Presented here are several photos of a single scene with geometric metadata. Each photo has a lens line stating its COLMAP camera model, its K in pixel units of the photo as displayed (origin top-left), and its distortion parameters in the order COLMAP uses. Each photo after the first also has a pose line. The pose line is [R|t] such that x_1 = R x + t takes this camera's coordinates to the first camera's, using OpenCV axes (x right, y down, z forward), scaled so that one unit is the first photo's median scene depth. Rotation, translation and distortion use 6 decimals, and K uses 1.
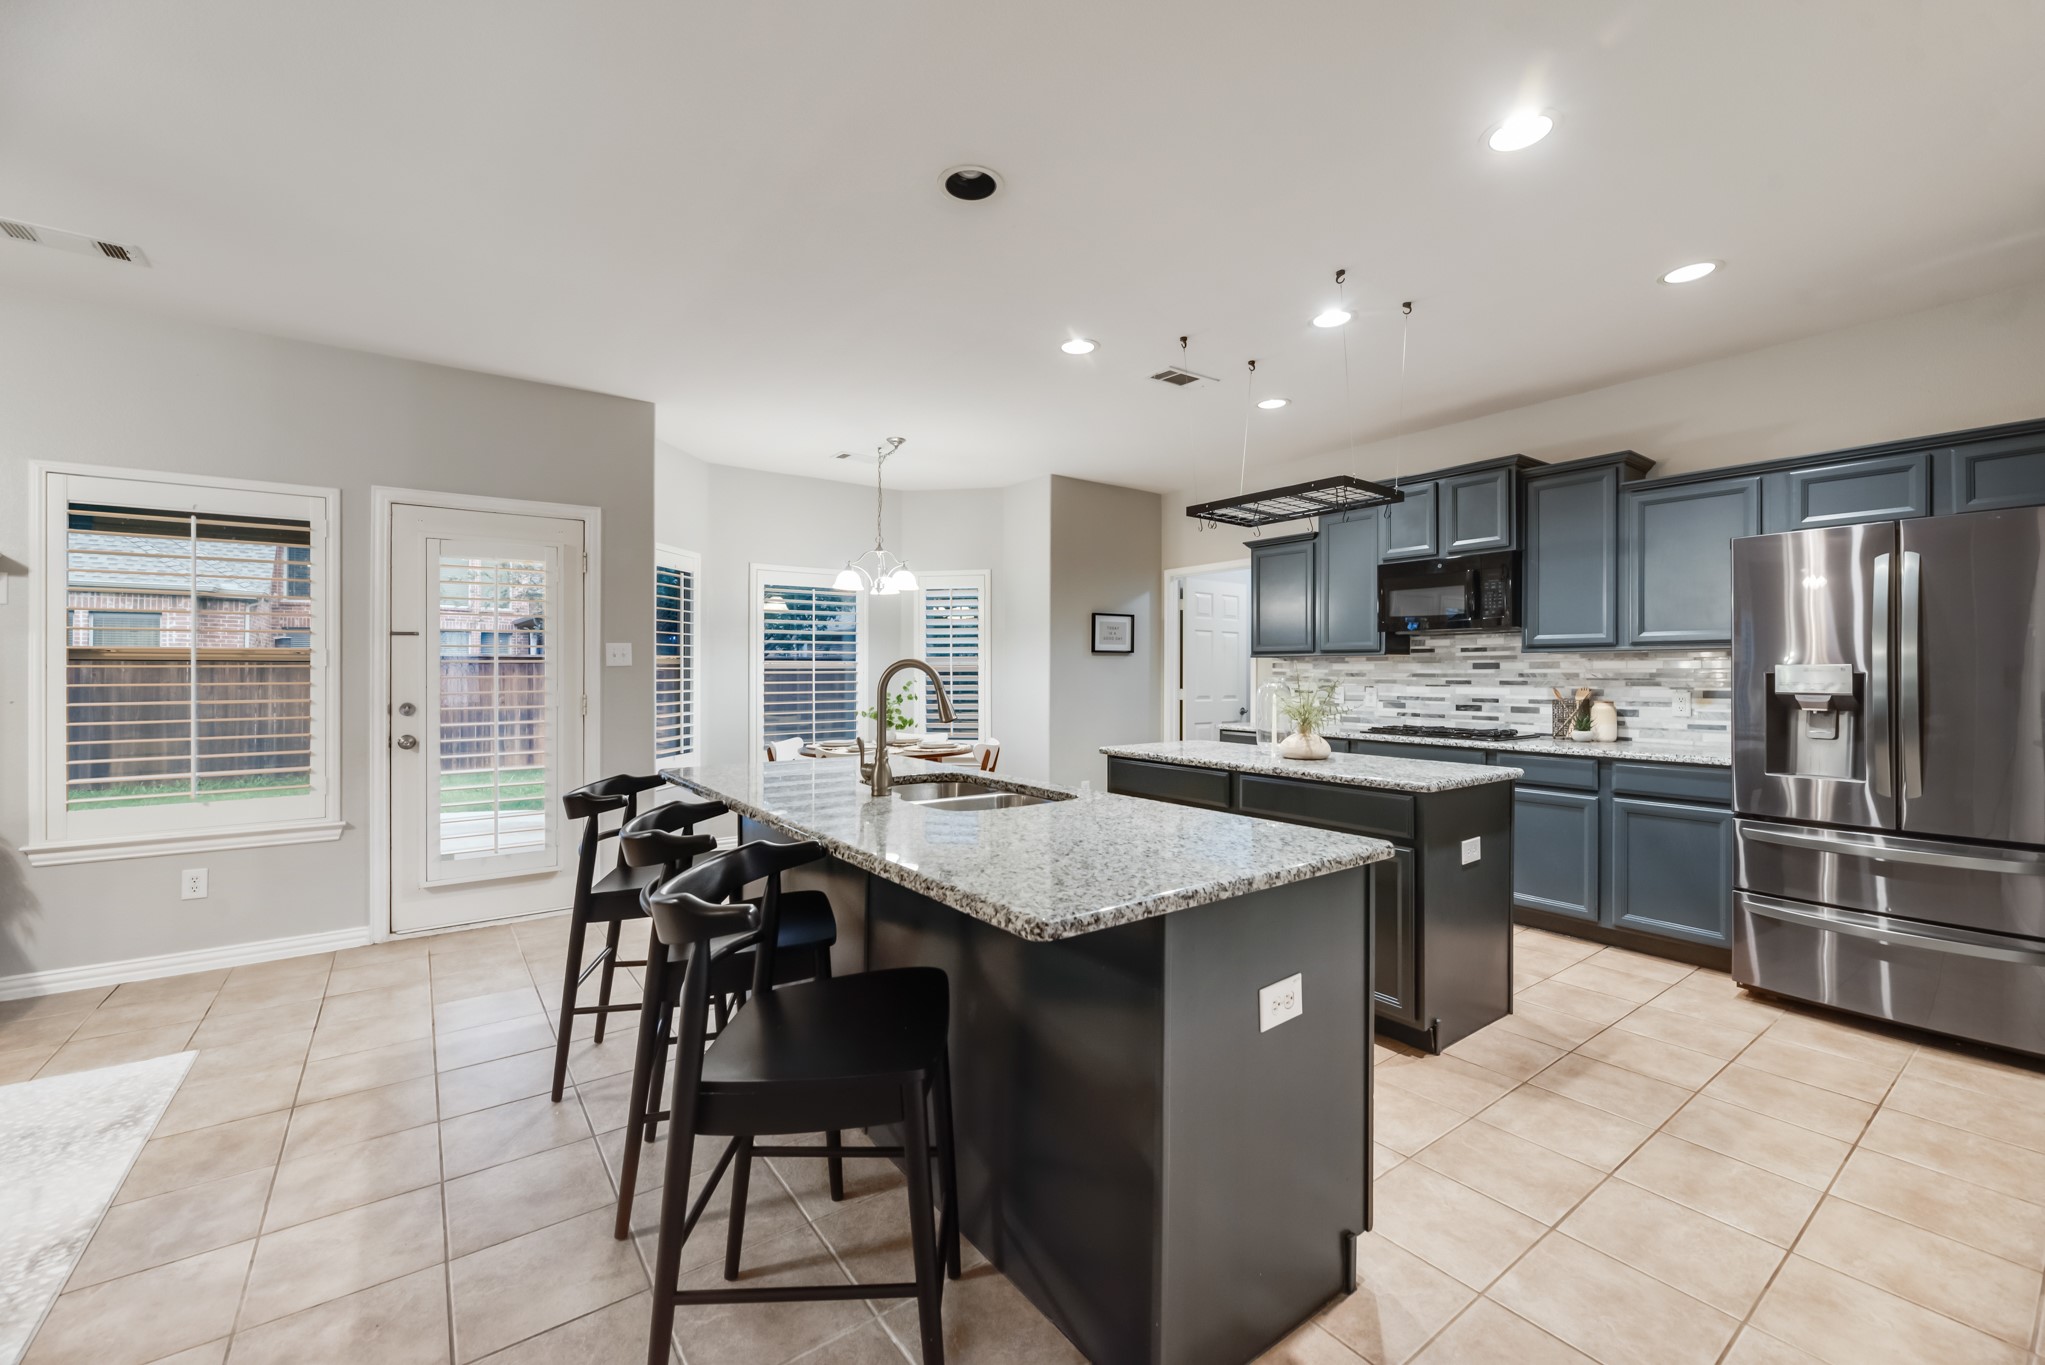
lens RADIAL K [[831.9, 0, 1017.7], [0, 831.9, 663.6], [0, 0, 1]] dist [-0.003298, 0.000063]
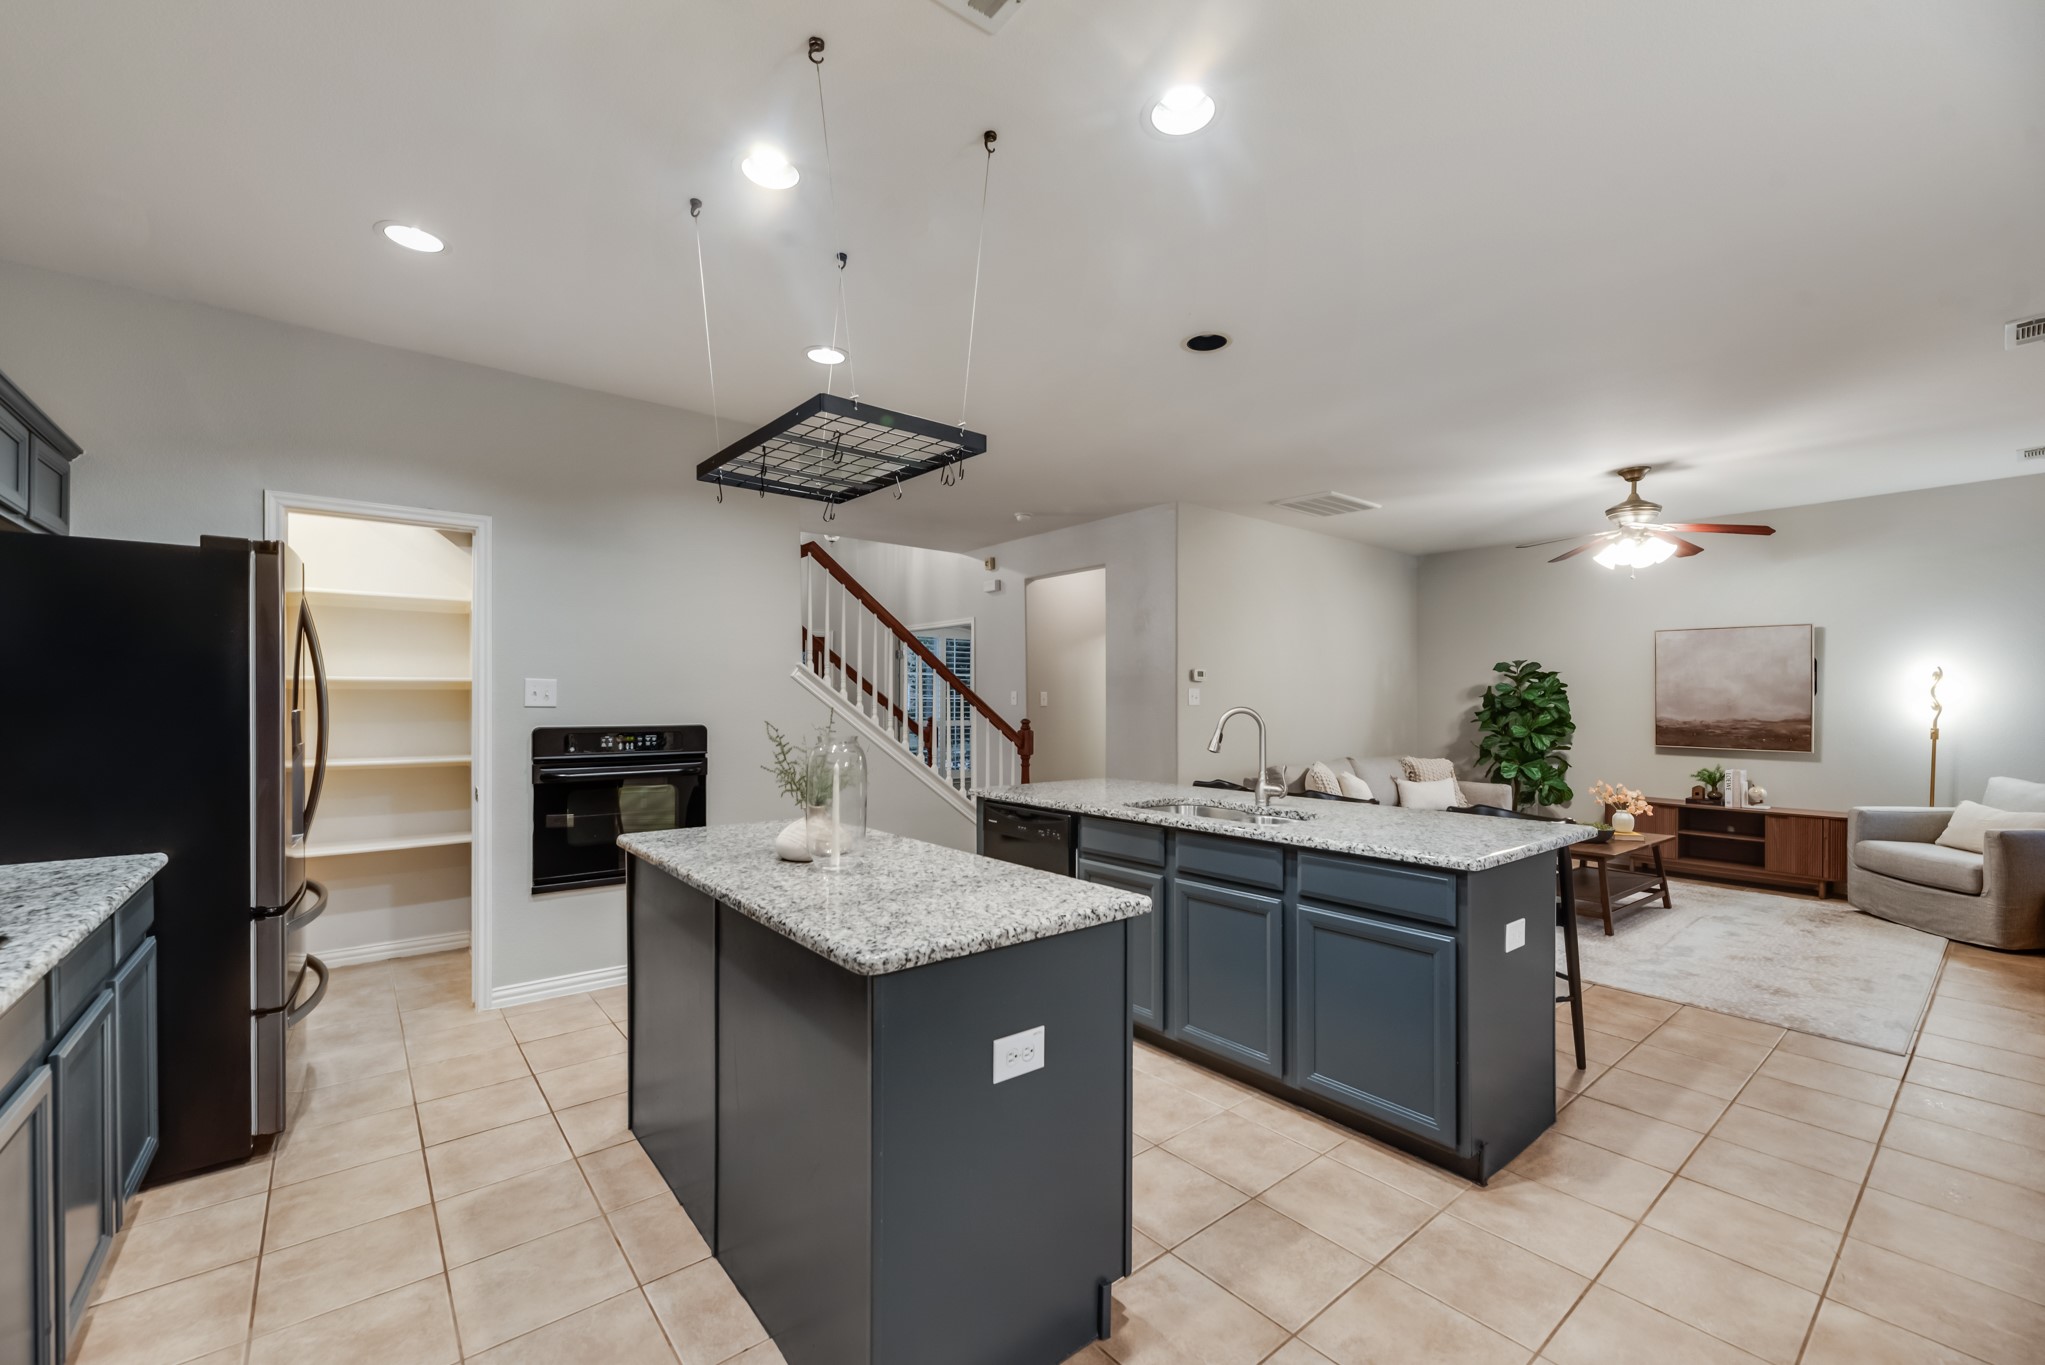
lens RADIAL K [[831.9, 0, 1019.7], [0, 831.9, 696.1], [0, 0, 1]] dist [-0.003298, 0.000063]
pose [[-0.998981, -0.002989, -0.045025, 0.163539], [-0.002372, 0.999903, -0.013750, -0.002574], [0.045061, -0.013629, -0.998891, 1.270376]]
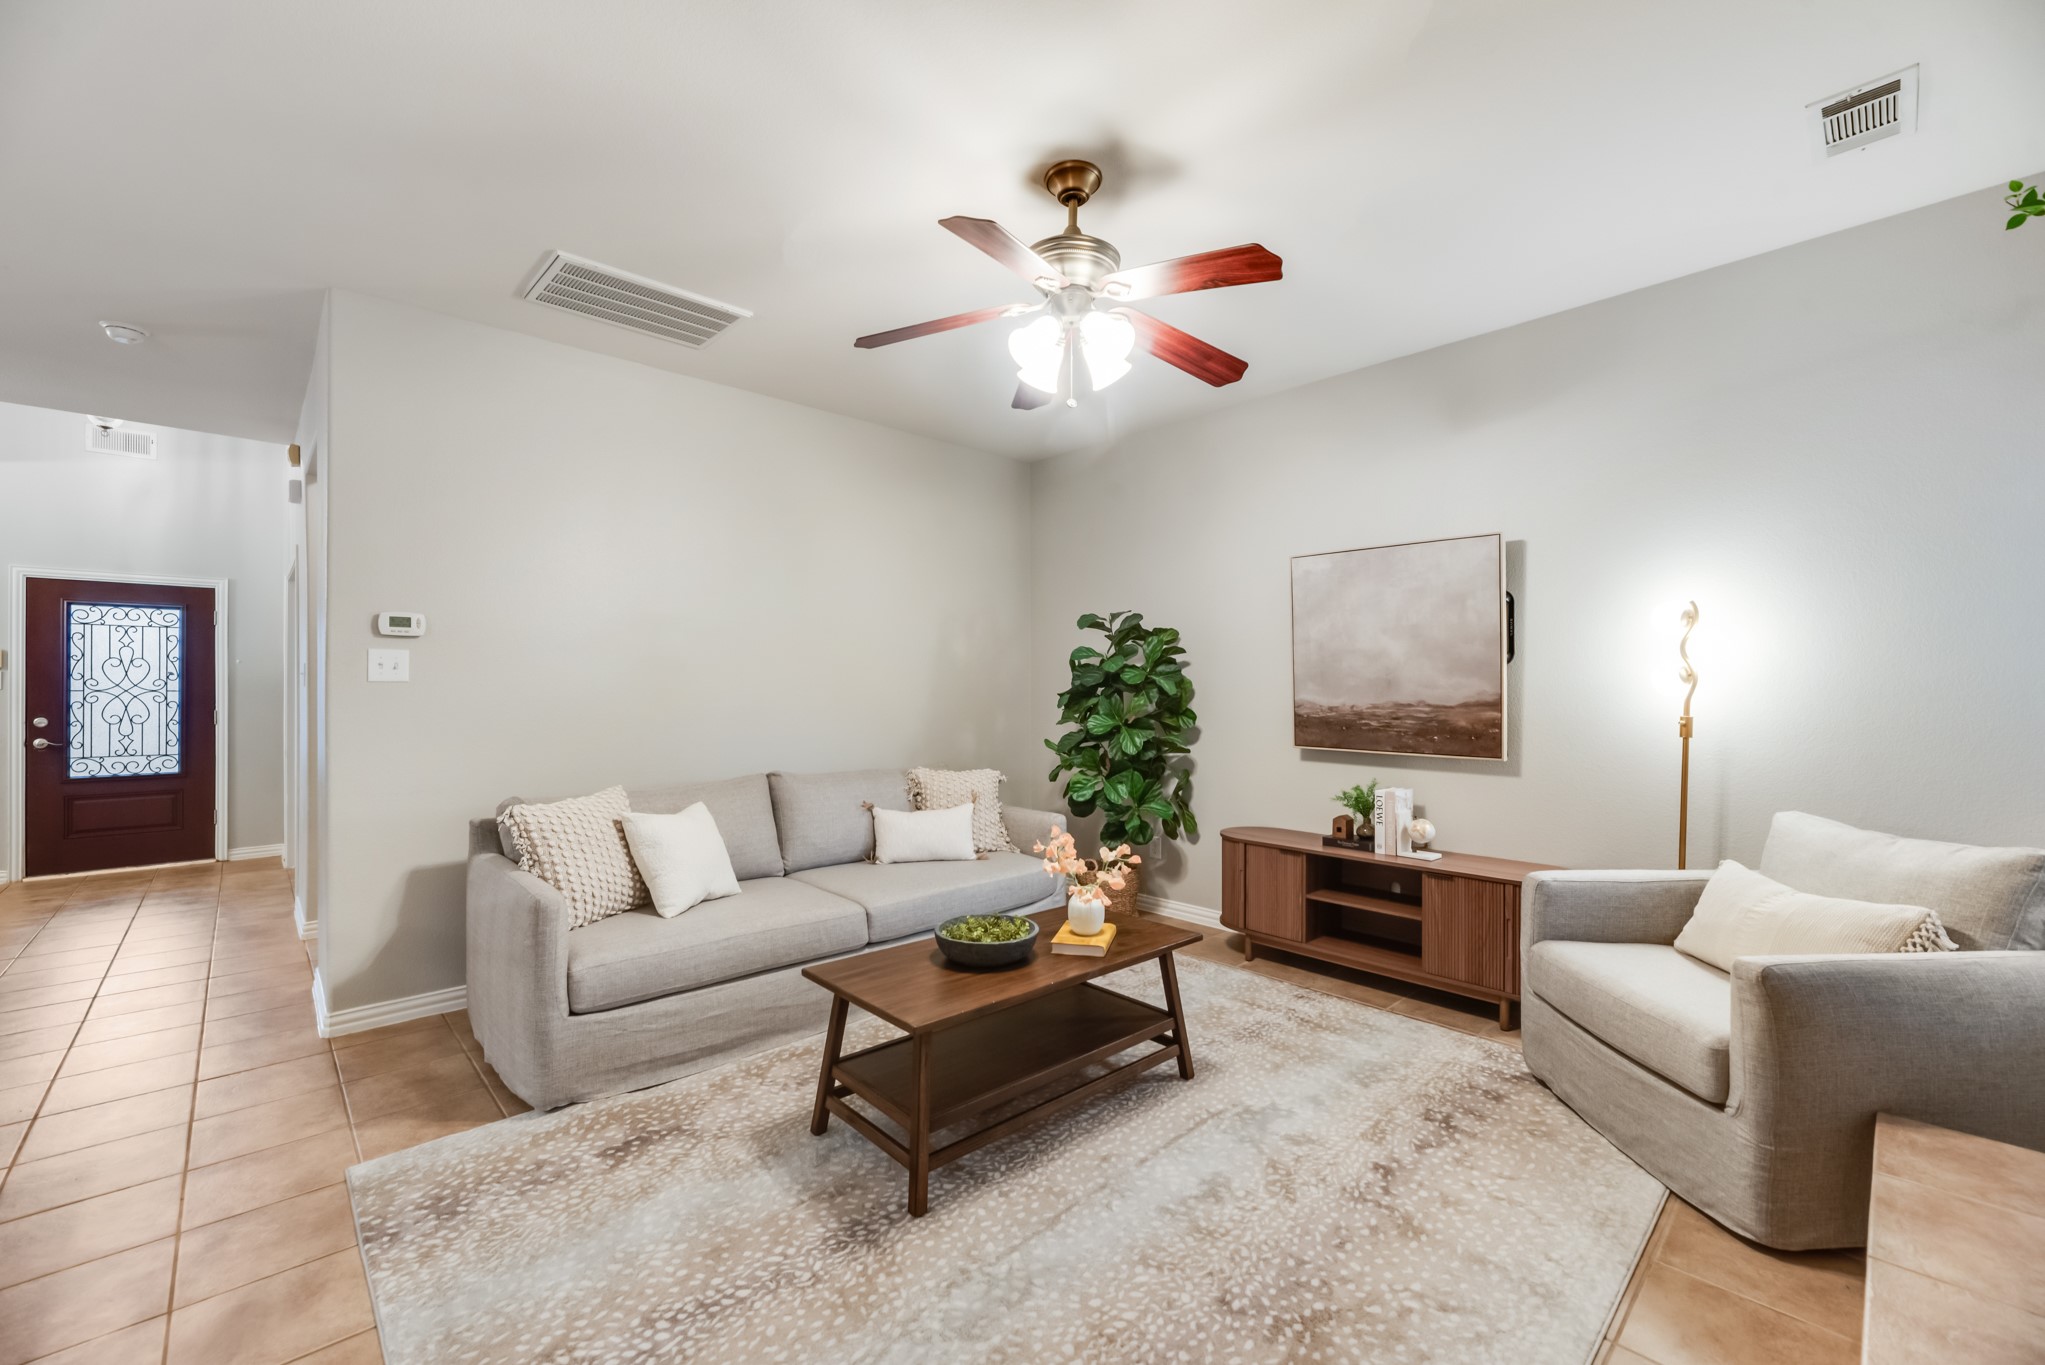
lens RADIAL K [[831.9, 0, 1023.8], [0, 831.9, 688.3], [0, 0, 1]] dist [-0.003298, 0.000063]
pose [[-0.992808, 0.001920, -0.119699, -0.626061], [0.003084, 0.999950, -0.009536, 0.006857], [0.119675, -0.009836, -0.992764, 0.708200]]
